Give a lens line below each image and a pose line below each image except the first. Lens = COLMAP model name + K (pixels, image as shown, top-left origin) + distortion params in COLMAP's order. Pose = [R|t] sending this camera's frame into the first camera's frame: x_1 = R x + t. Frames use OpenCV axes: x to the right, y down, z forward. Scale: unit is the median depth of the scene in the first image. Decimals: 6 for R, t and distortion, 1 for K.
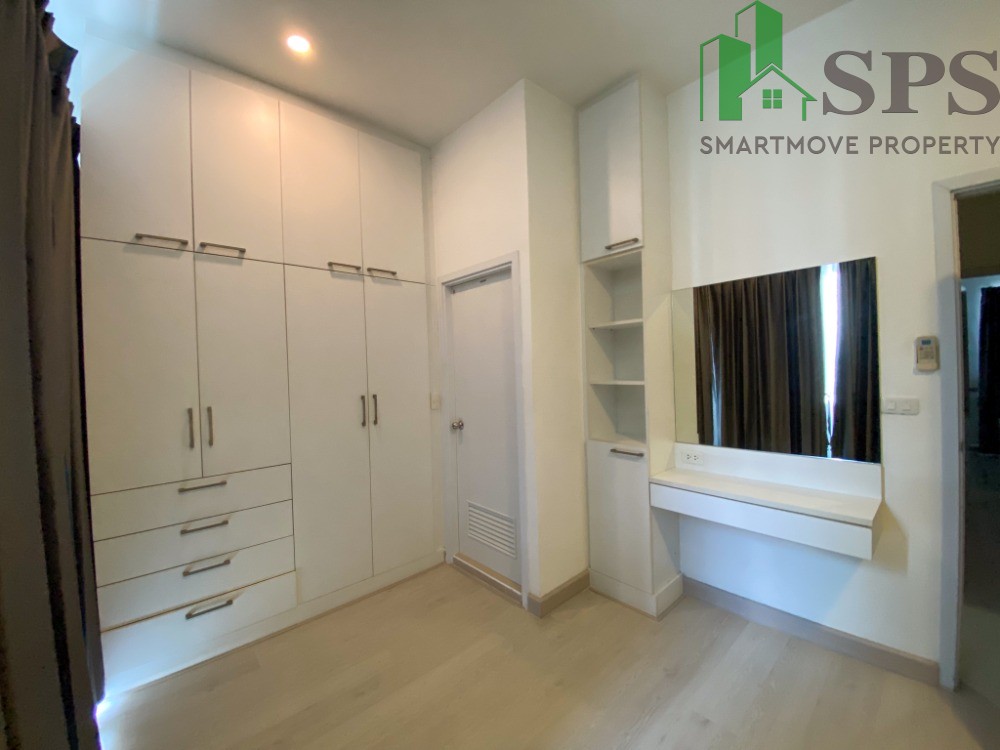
lens RADIAL K [[408.7, 0, 502.0], [0, 408.7, 366.7], [0, 0, 1]] dist [-0.001500, -0.000528]
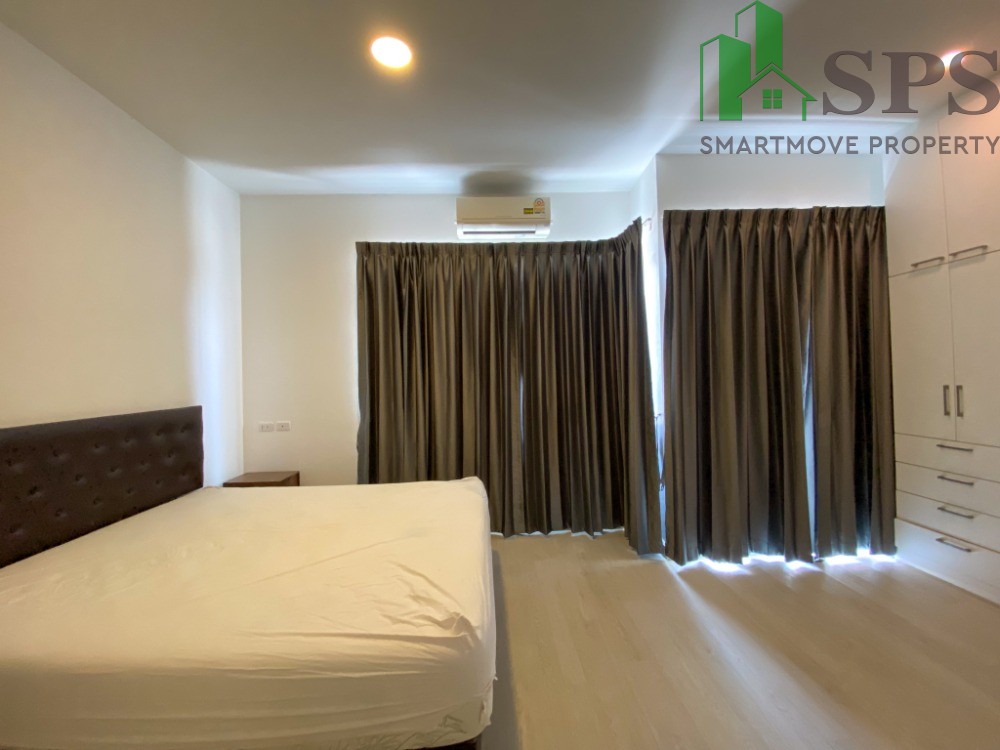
lens RADIAL K [[408.7, 0, 504.9], [0, 408.7, 374.4], [0, 0, 1]] dist [-0.001500, -0.000528]
pose [[-0.621082, 0.023636, -0.783389, 1.110611], [0.024904, 0.999636, 0.010416, 0.020112], [0.783350, -0.013040, -0.621444, 0.700680]]
